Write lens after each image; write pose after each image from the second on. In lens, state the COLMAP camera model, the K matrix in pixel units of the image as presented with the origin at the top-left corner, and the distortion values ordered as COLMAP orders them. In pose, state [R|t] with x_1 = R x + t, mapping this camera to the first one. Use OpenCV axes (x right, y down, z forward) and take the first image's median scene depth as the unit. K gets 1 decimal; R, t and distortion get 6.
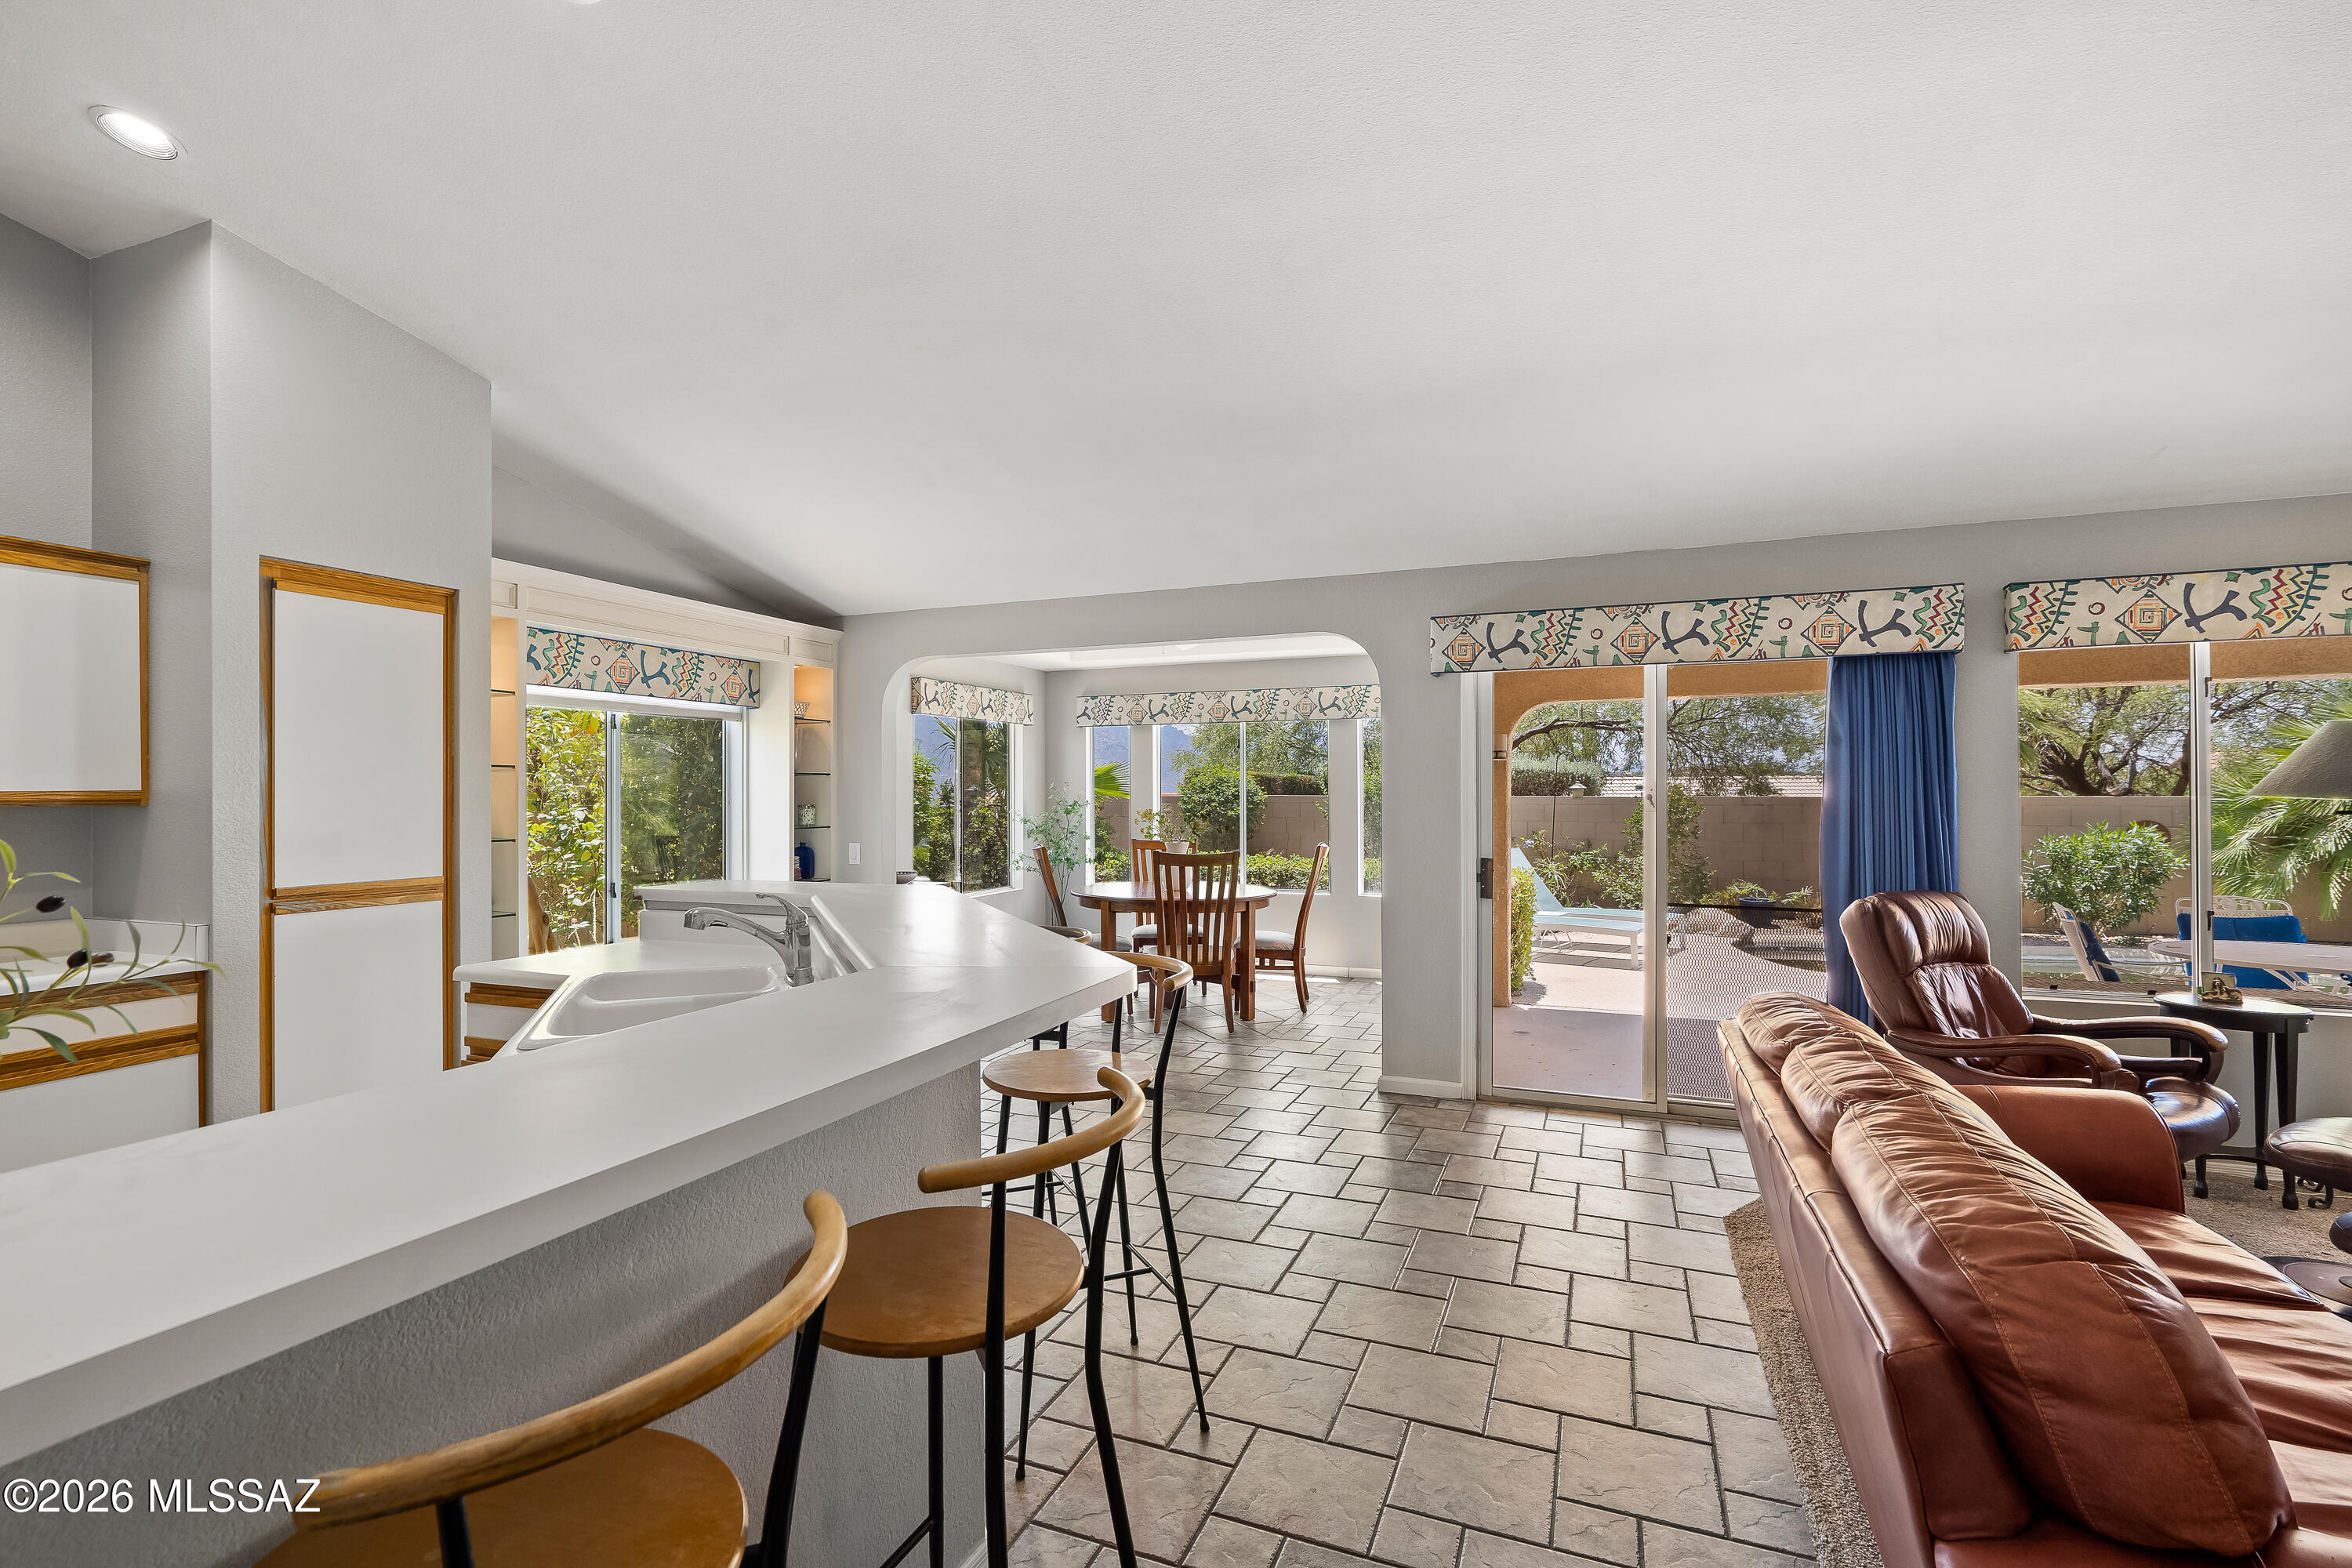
lens RADIAL K [[1078.5, 0, 1171.3], [0, 1078.5, 780.0], [0, 0, 1]] dist [-0.011450, 0.003464]
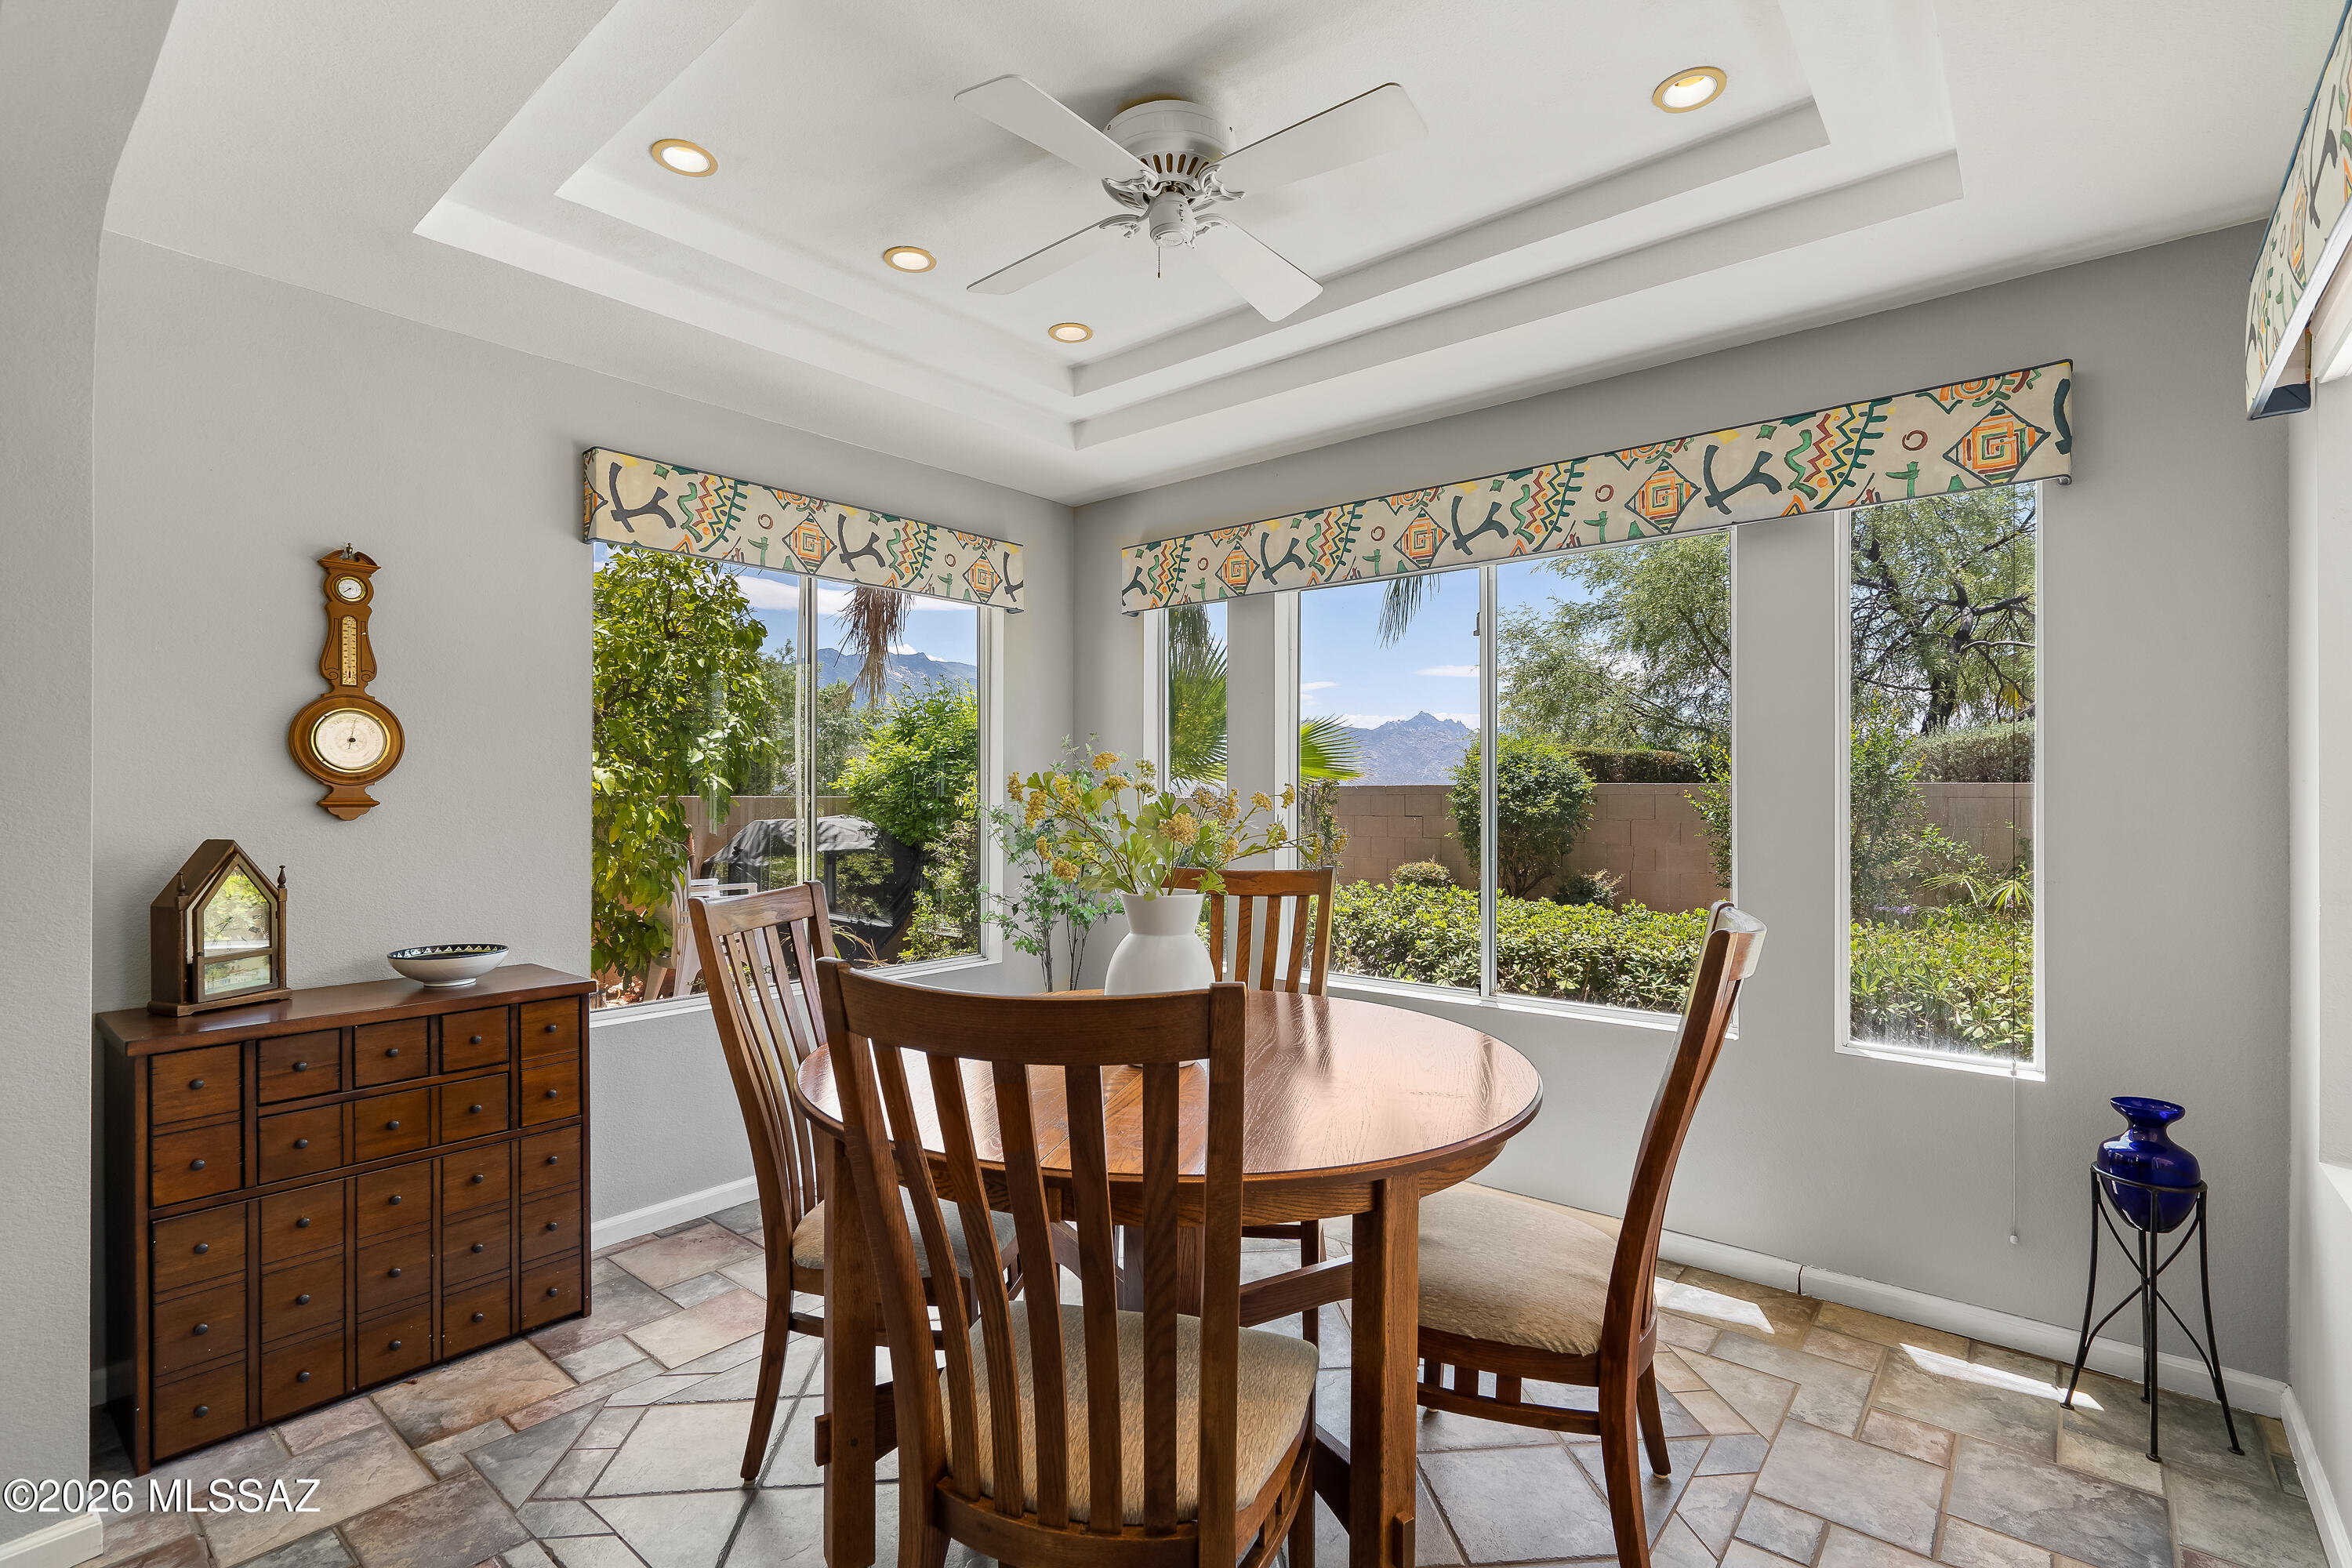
lens RADIAL K [[1078.5, 0, 1170.8], [0, 1078.5, 798.1], [0, 0, 1]] dist [-0.011450, 0.003464]
pose [[0.953309, 0.003316, -0.301979, 0.093574], [0.001104, 0.999895, 0.014465, 0.029641], [0.301995, -0.014123, 0.953205, 0.742193]]
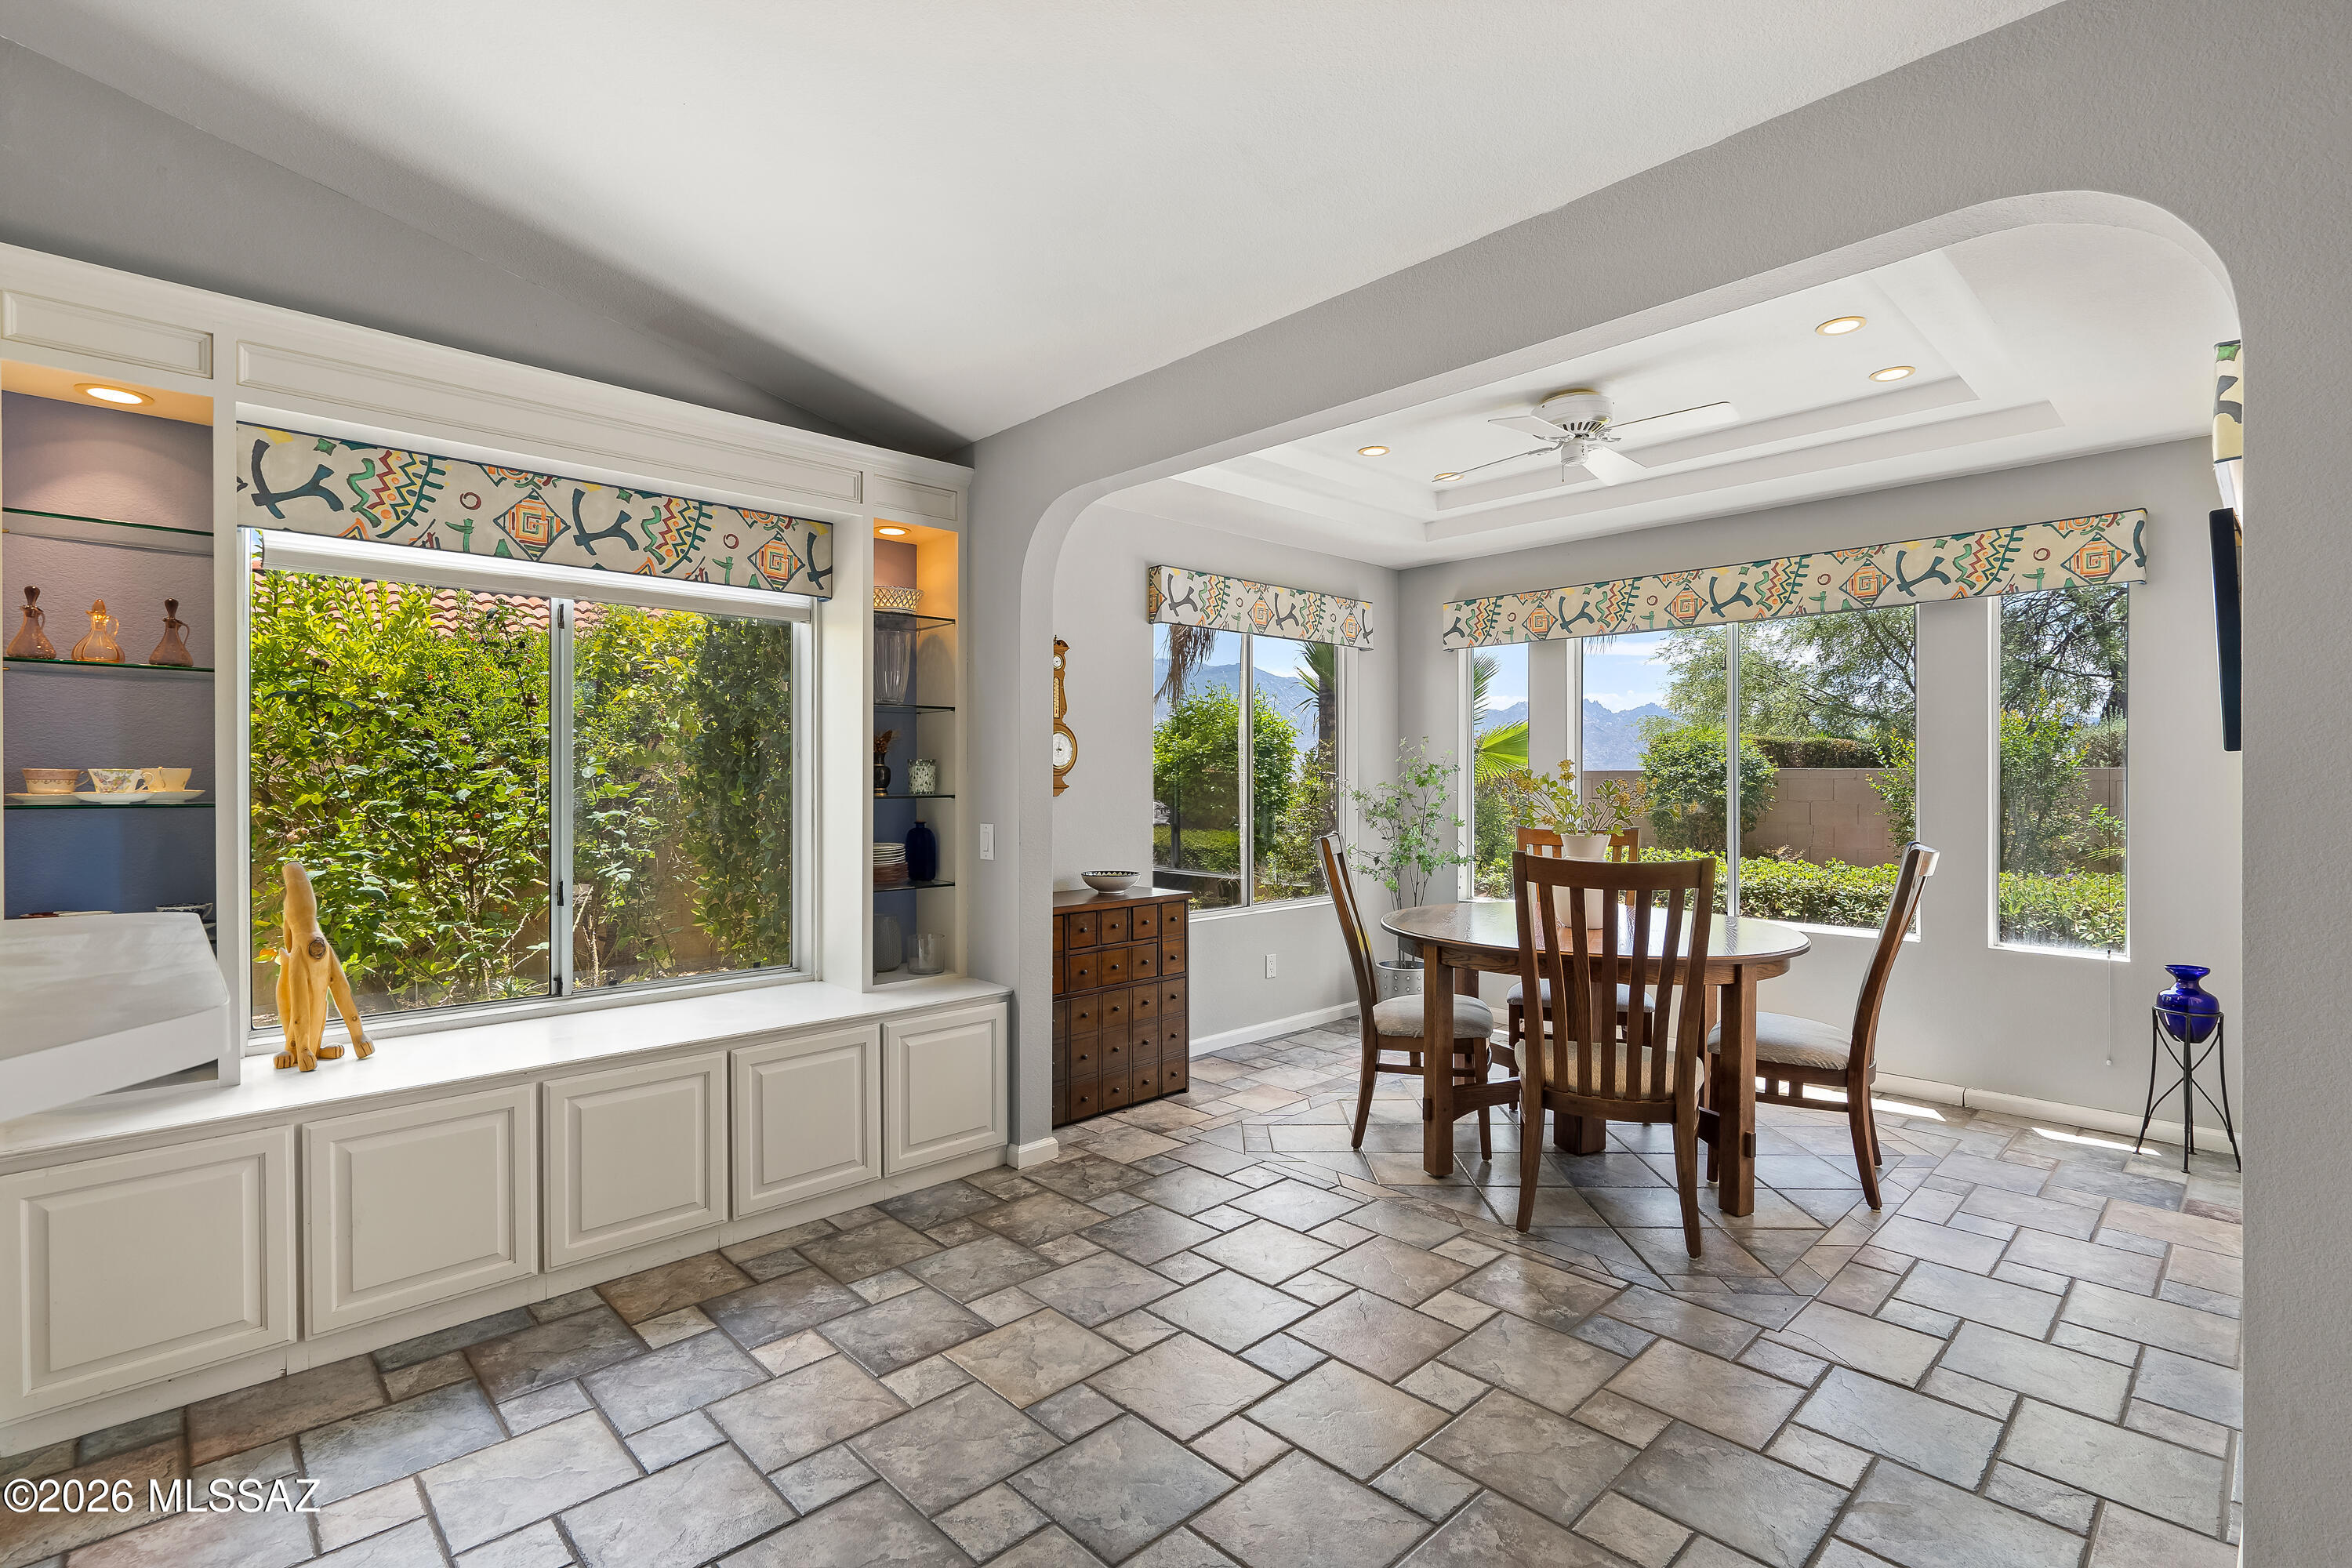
lens RADIAL K [[1078.5, 0, 1169.4], [0, 1078.5, 783.5], [0, 0, 1]] dist [-0.011450, 0.003464]
pose [[0.911348, 0.003047, -0.411625, 0.036207], [0.003805, 0.999868, 0.015826, 0.024882], [0.411619, -0.015990, 0.911216, 0.455532]]
